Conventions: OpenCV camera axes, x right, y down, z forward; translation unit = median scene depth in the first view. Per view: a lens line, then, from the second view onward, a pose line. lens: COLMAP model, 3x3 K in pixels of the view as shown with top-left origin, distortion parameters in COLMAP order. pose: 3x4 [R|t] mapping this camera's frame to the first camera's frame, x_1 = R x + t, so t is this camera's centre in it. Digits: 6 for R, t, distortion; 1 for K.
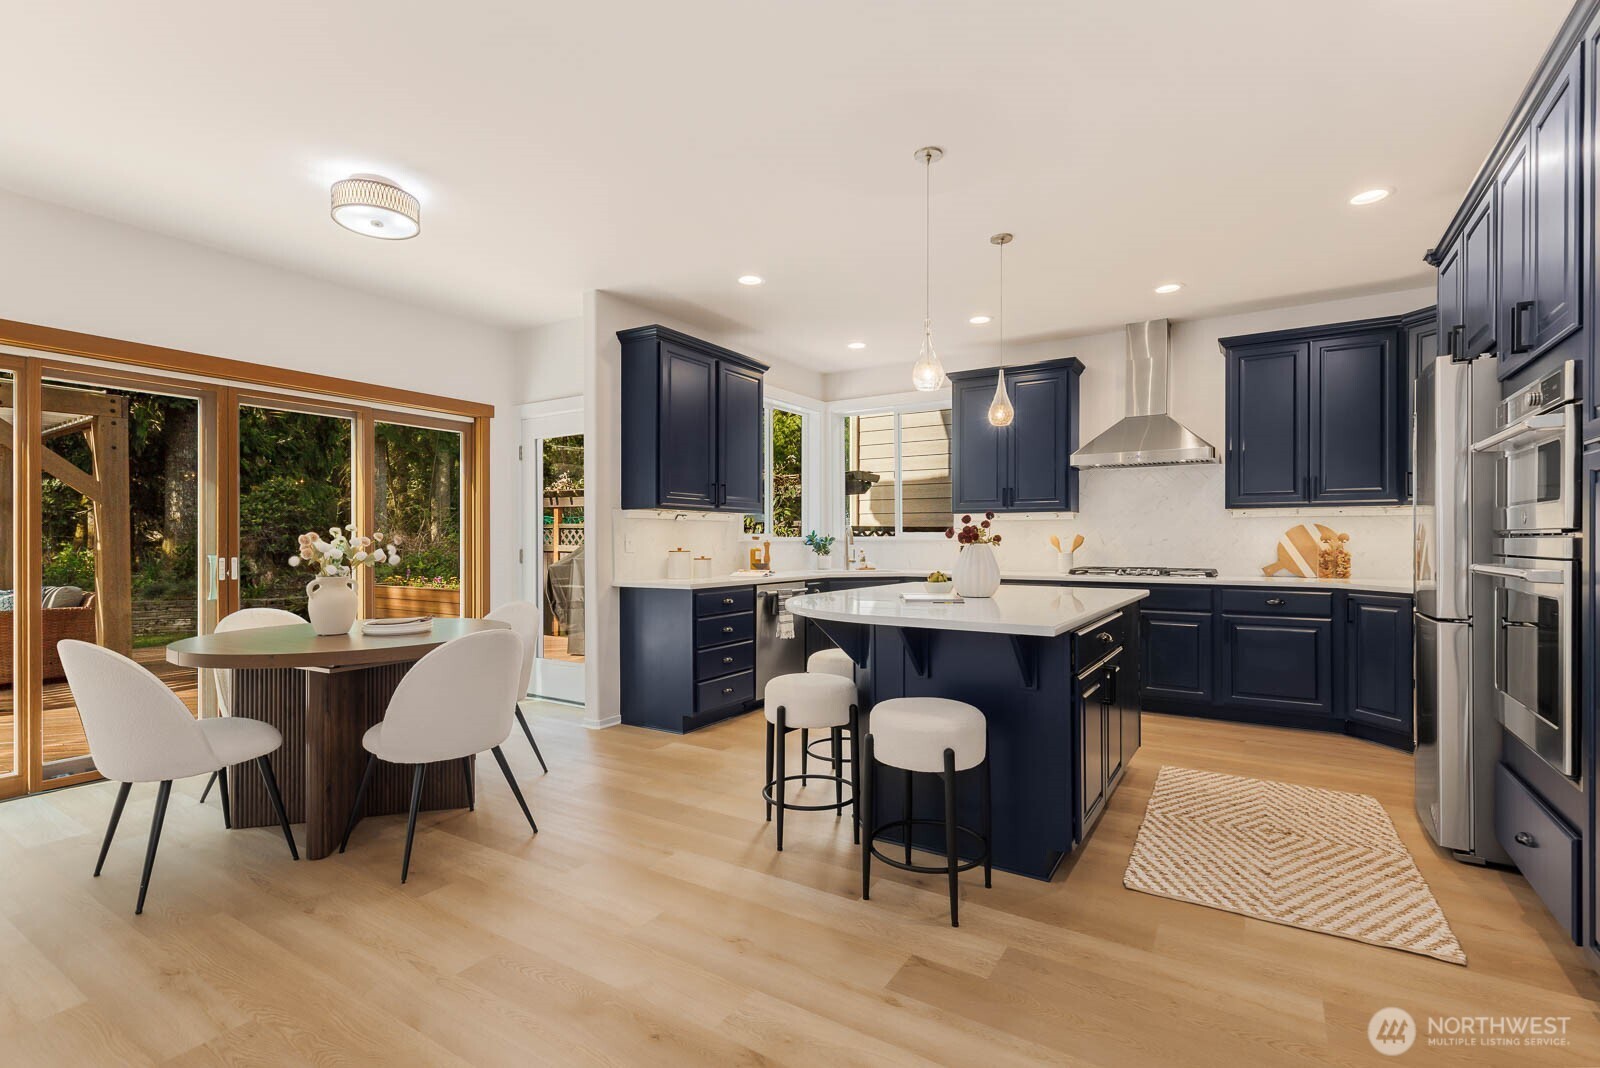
lens RADIAL K [[731.6, 0, 800.5], [0, 731.6, 537.2], [0, 0, 1]] dist [0.010398, -0.001146]
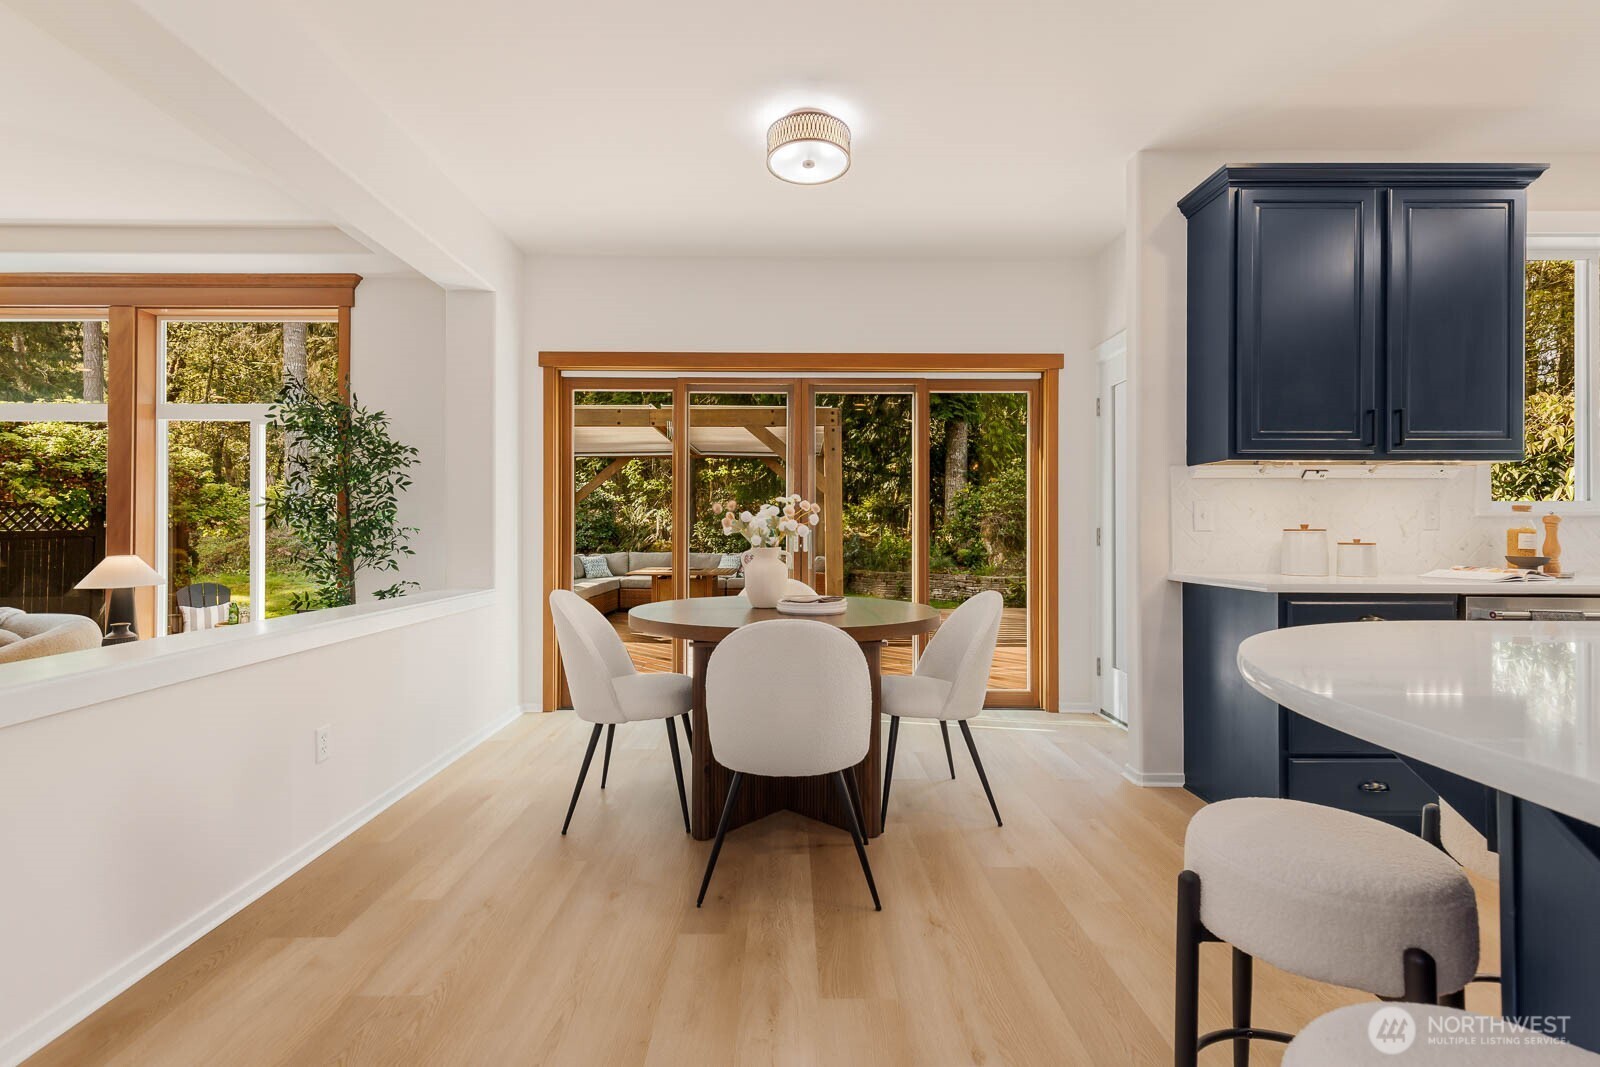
lens RADIAL K [[731.6, 0, 794.4], [0, 731.6, 527.6], [0, 0, 1]] dist [0.010398, -0.001146]
pose [[0.543892, 0.000220, -0.839155, 0.123026], [0.001131, 0.999999, 0.000995, 0.017043], [0.839155, -0.001490, 0.543891, 0.336529]]
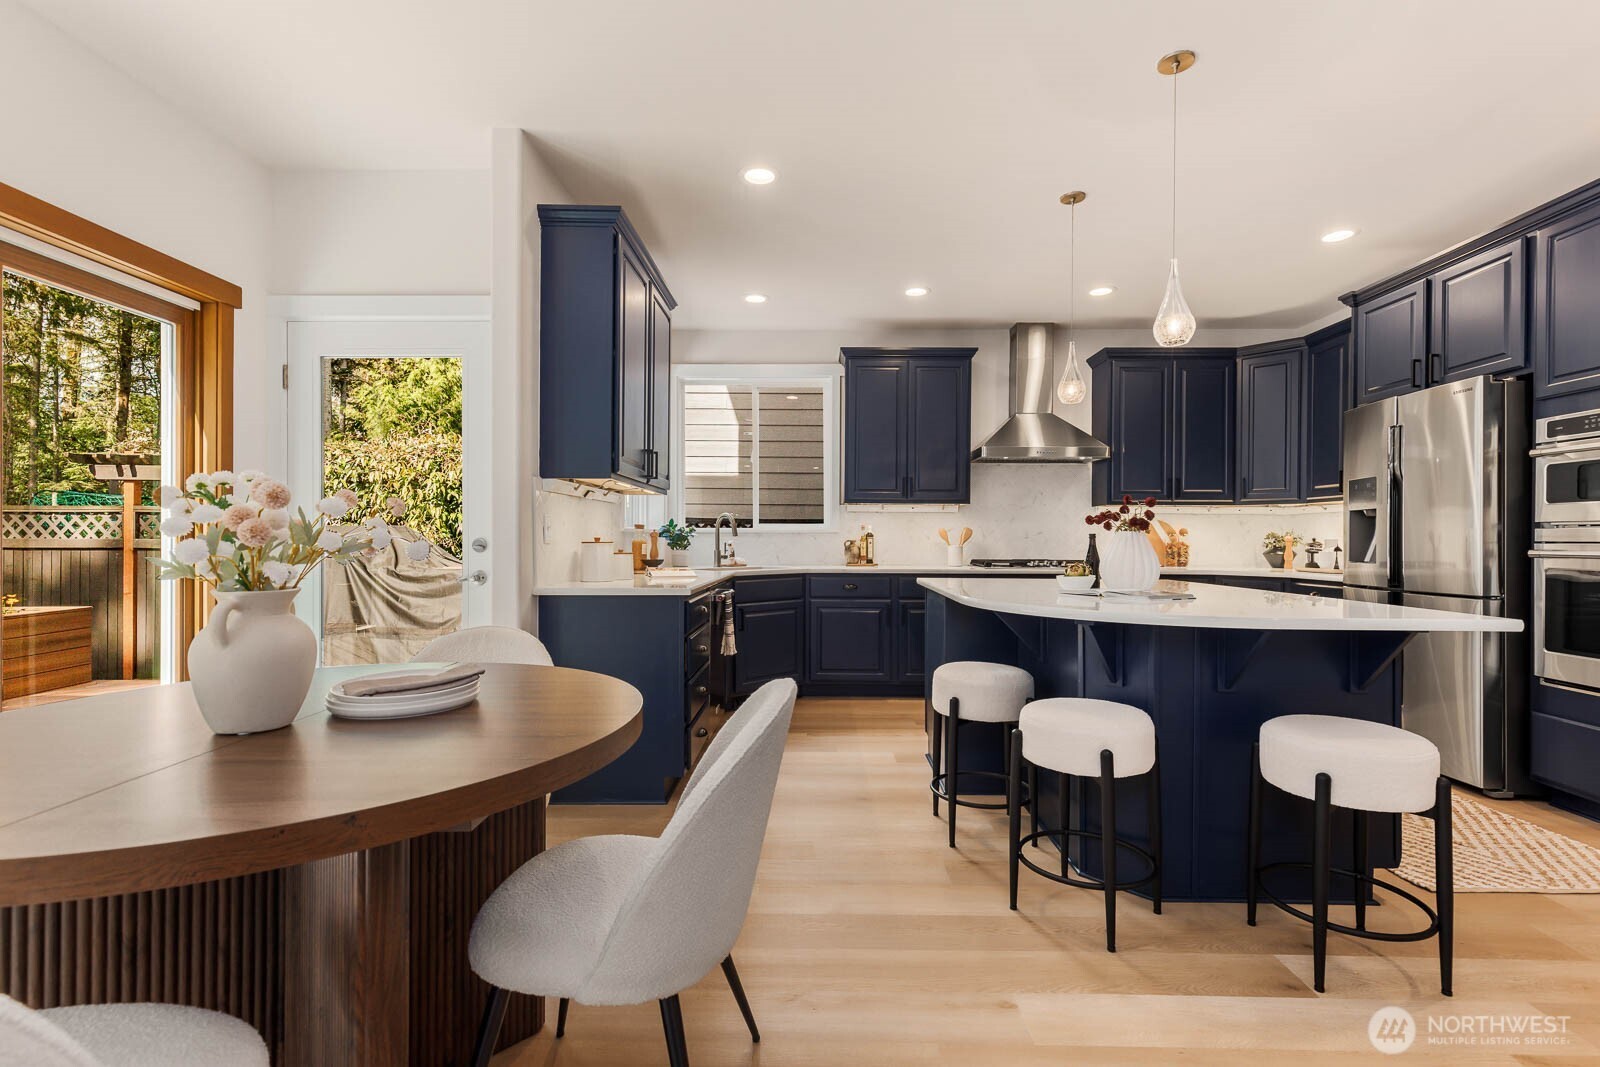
lens RADIAL K [[731.6, 0, 803.3], [0, 731.6, 538.0], [0, 0, 1]] dist [0.010398, -0.001146]
pose [[0.853017, 0.006162, 0.521847, -0.387215], [-0.007683, 0.999970, 0.000751, 0.013858], [-0.521827, -0.004650, 0.853038, 0.317088]]
